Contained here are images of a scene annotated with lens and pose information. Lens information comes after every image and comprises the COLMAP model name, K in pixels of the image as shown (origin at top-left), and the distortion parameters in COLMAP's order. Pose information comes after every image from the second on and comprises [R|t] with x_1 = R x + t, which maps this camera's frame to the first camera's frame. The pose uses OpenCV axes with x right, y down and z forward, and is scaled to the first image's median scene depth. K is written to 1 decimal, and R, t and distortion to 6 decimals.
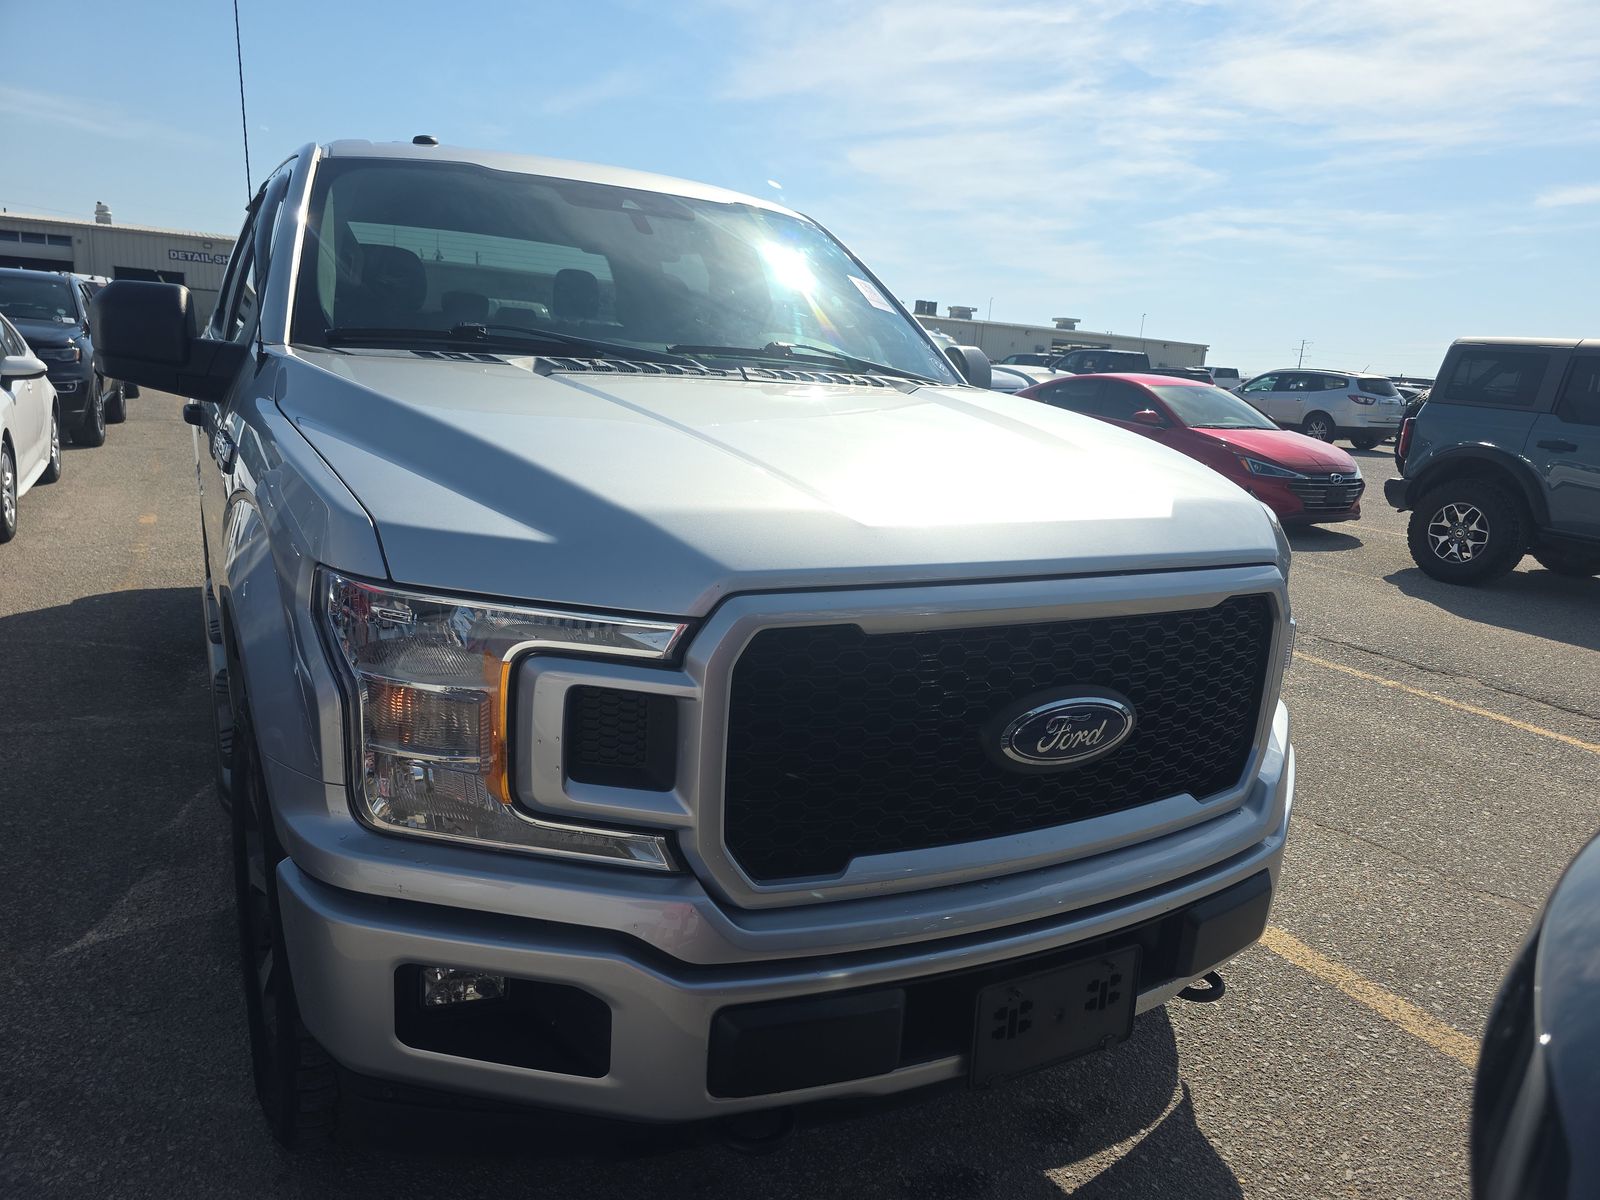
lens RADIAL K [[1102.4, 0, 798.7], [0, 1102.4, 595.4], [0, 0, 1]] dist [0.036605, -0.029476]
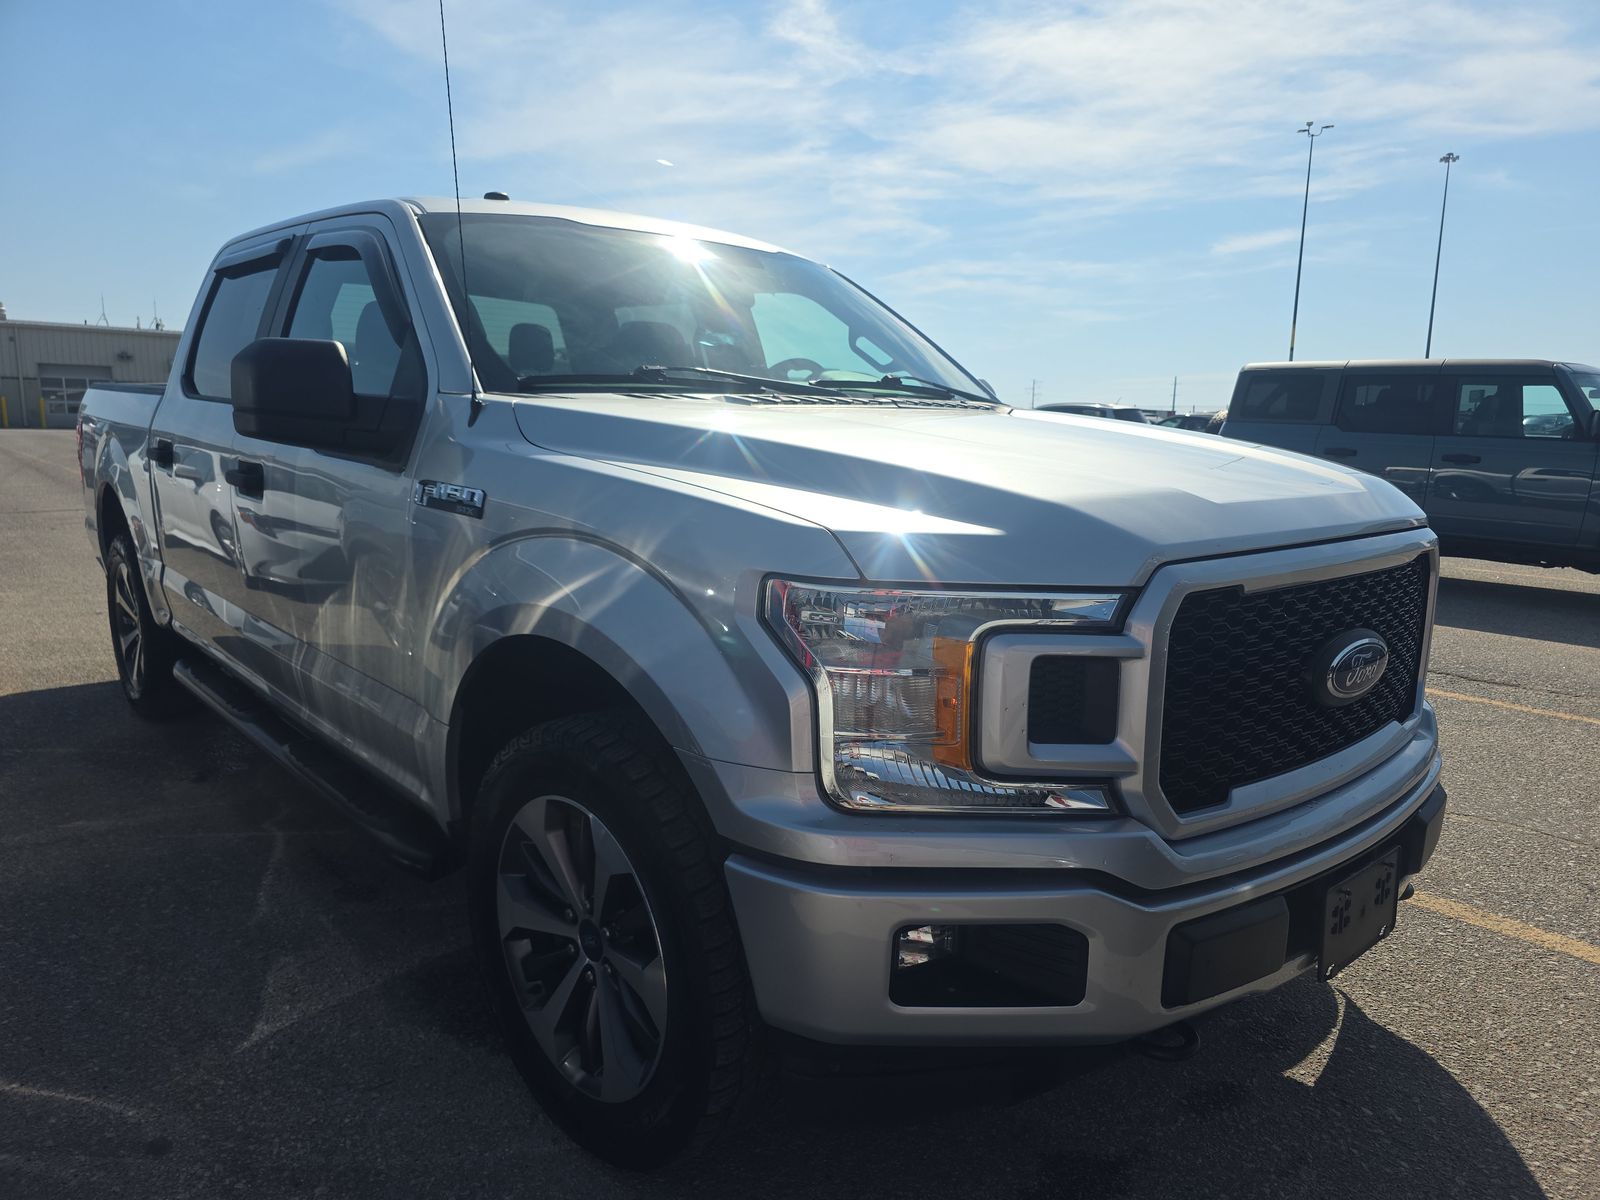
lens RADIAL K [[1102.4, 0, 816.1], [0, 1102.4, 596.7], [0, 0, 1]] dist [0.036605, -0.029476]
pose [[0.974030, -0.083211, 0.210576, -0.589971], [0.092743, 0.995047, -0.035783, 0.035794], [-0.206556, 0.054383, 0.976922, -0.059929]]
